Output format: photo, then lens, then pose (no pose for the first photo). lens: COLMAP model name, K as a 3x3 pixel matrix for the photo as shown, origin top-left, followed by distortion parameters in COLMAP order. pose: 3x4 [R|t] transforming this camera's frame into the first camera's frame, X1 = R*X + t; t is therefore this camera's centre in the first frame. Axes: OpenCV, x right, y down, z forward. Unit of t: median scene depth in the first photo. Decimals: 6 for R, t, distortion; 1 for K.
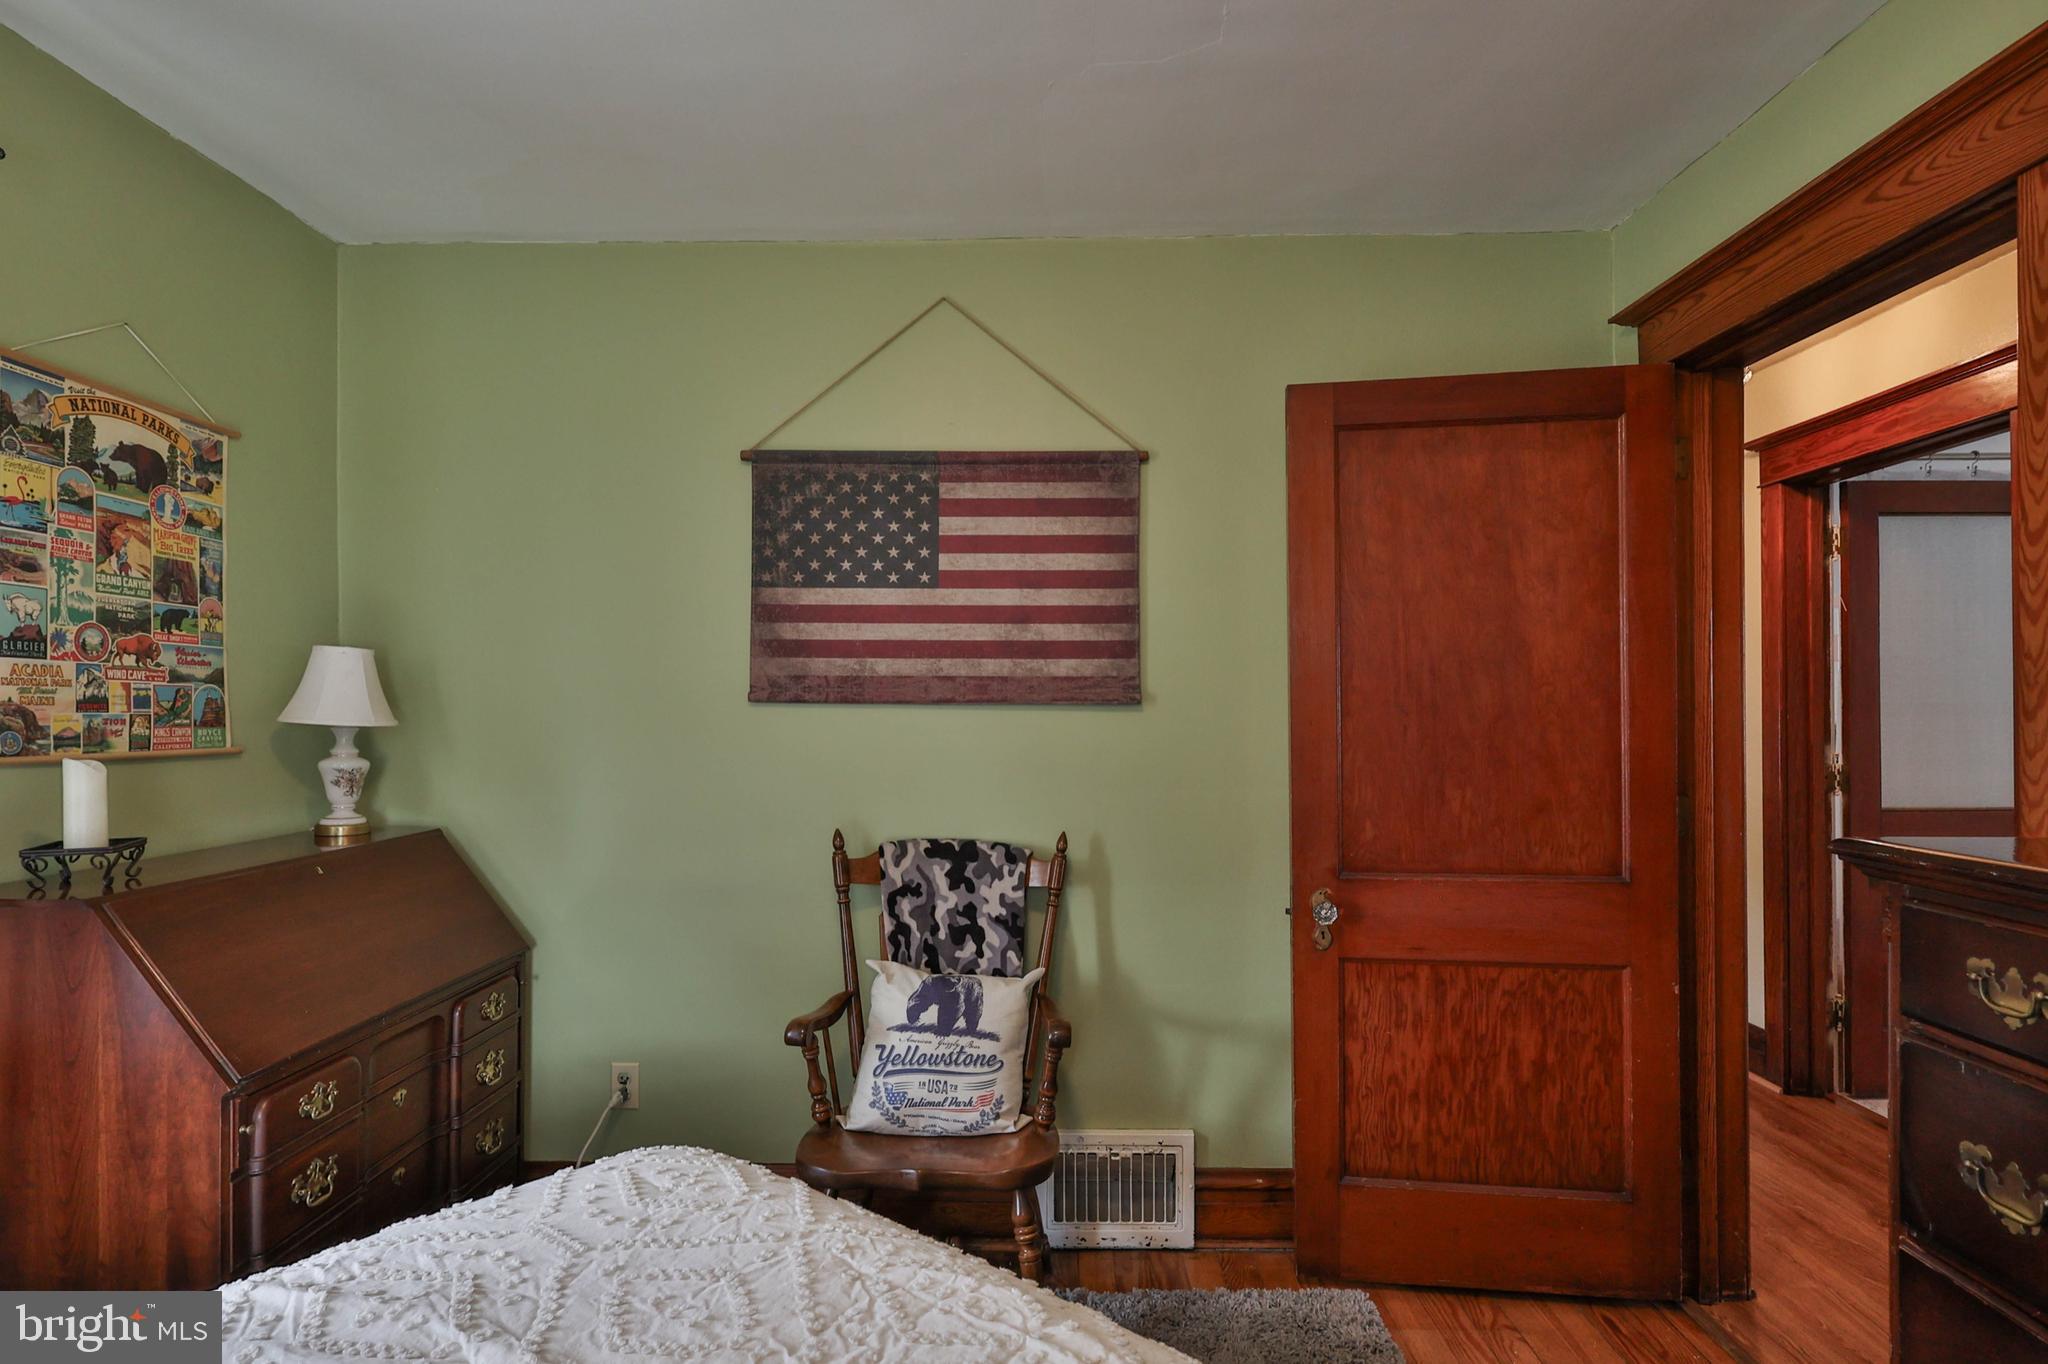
lens RADIAL K [[1012.0, 0, 1060.3], [0, 1012.0, 699.6], [0, 0, 1]] dist [-0.000072, 0.000972]
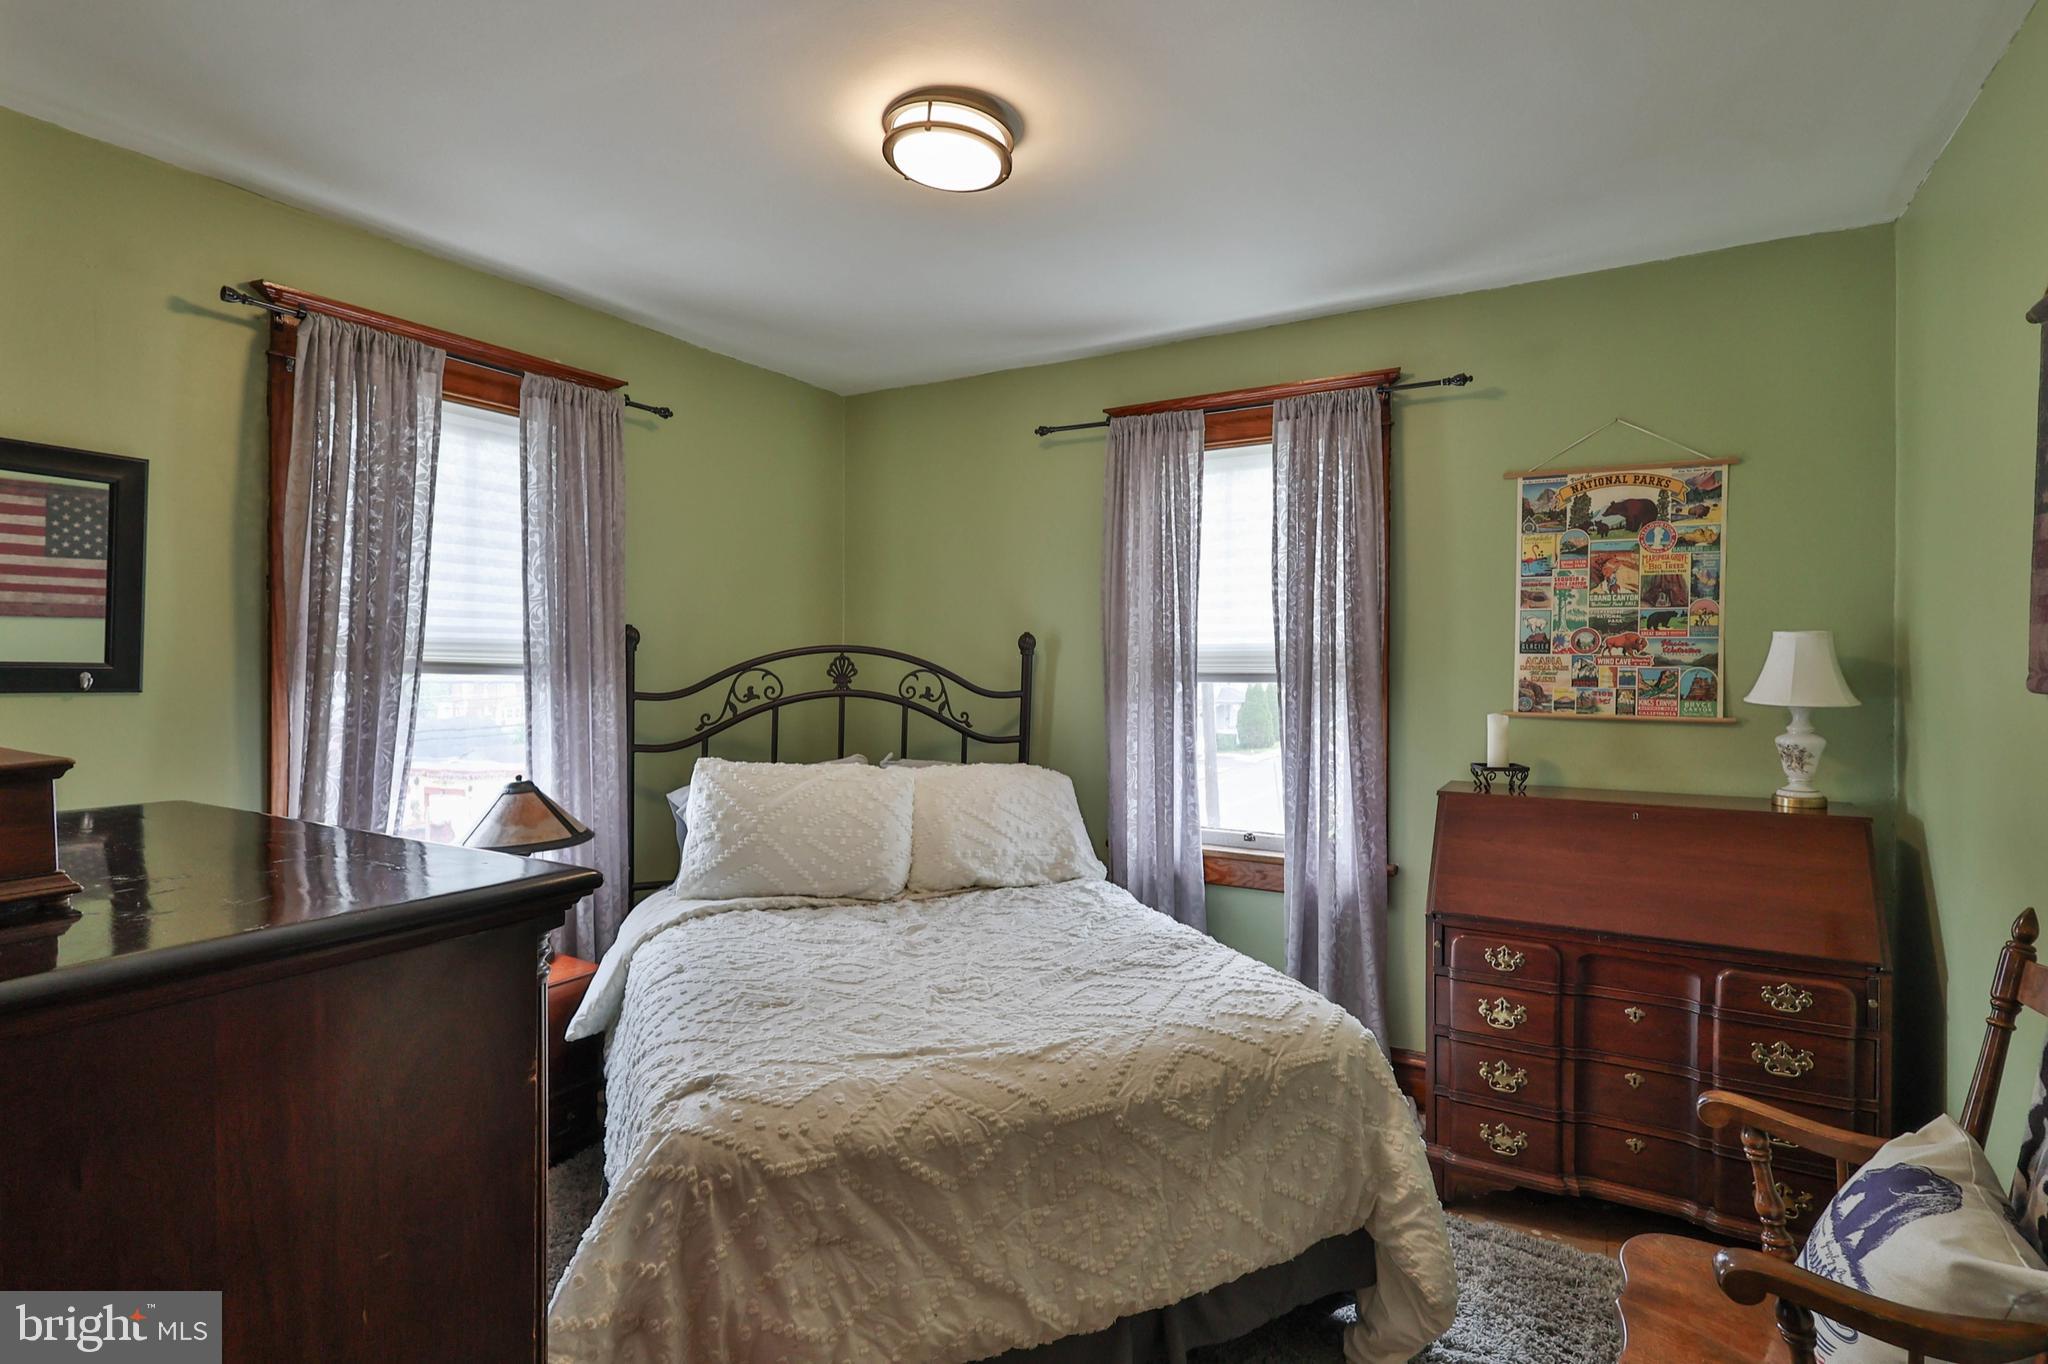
lens RADIAL K [[1012.0, 0, 1027.6], [0, 1012.0, 669.5], [0, 0, 1]] dist [-0.000072, 0.000972]
pose [[-0.503084, 0.005458, -0.864220, 0.741455], [0.002533, 0.999985, 0.004841, -0.022023], [0.864234, 0.000247, -0.503090, 0.984333]]
